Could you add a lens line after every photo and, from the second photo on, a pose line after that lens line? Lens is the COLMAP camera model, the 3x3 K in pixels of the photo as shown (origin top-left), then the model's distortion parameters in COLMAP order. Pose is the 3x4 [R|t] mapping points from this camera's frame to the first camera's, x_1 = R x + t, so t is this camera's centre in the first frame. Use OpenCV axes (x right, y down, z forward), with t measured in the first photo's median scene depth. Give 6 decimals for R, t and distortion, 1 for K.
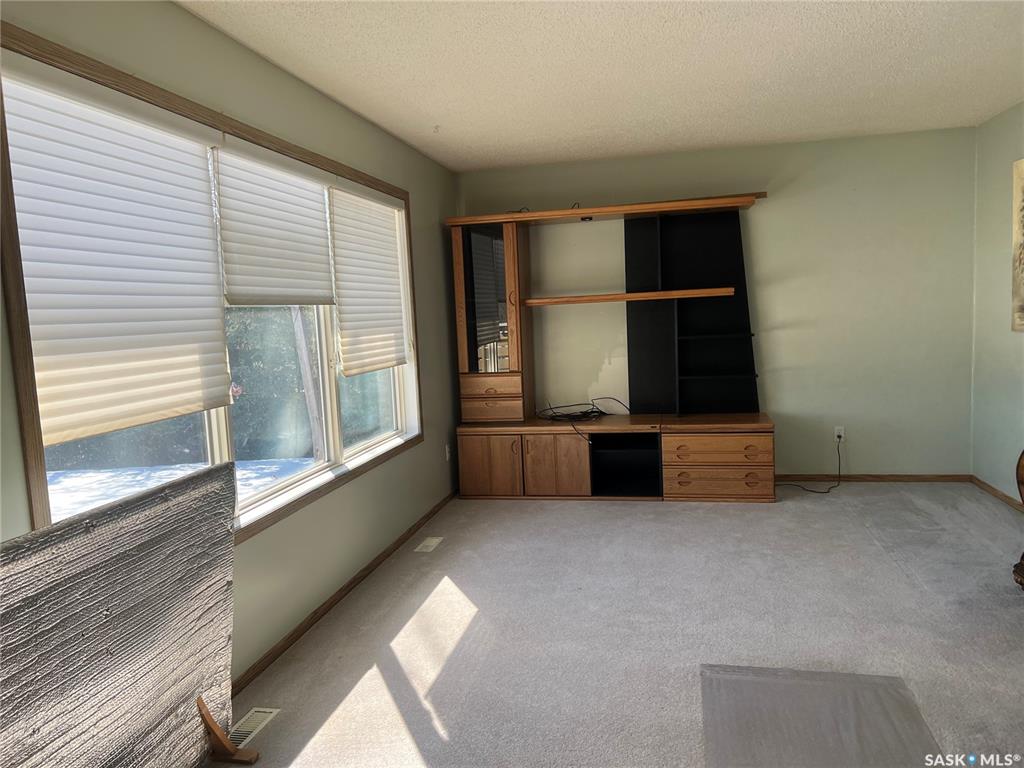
lens RADIAL K [[777.0, 0, 505.7], [0, 777.0, 390.9], [0, 0, 1]] dist [0.073214, -0.084952]
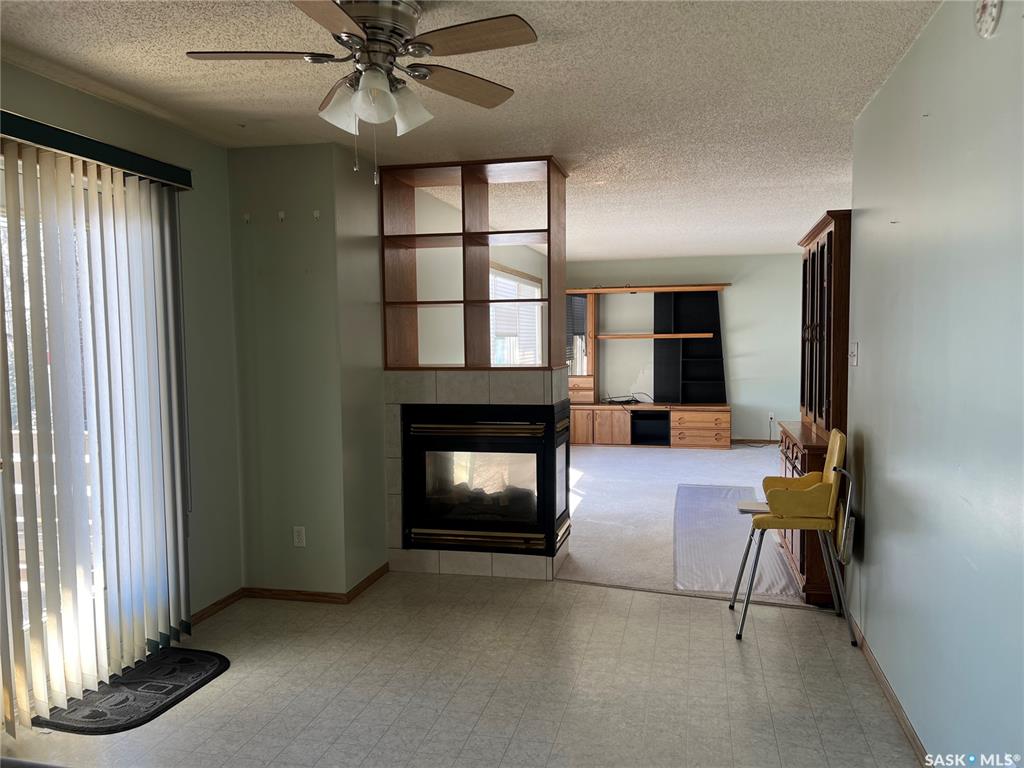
lens RADIAL K [[777.0, 0, 510.4], [0, 777.0, 387.0], [0, 0, 1]] dist [0.073214, -0.084952]
pose [[0.998945, 0.038355, -0.025260, -0.138910], [-0.039292, 0.998515, -0.037734, 0.085350], [0.023775, 0.038686, 0.998969, -0.884842]]
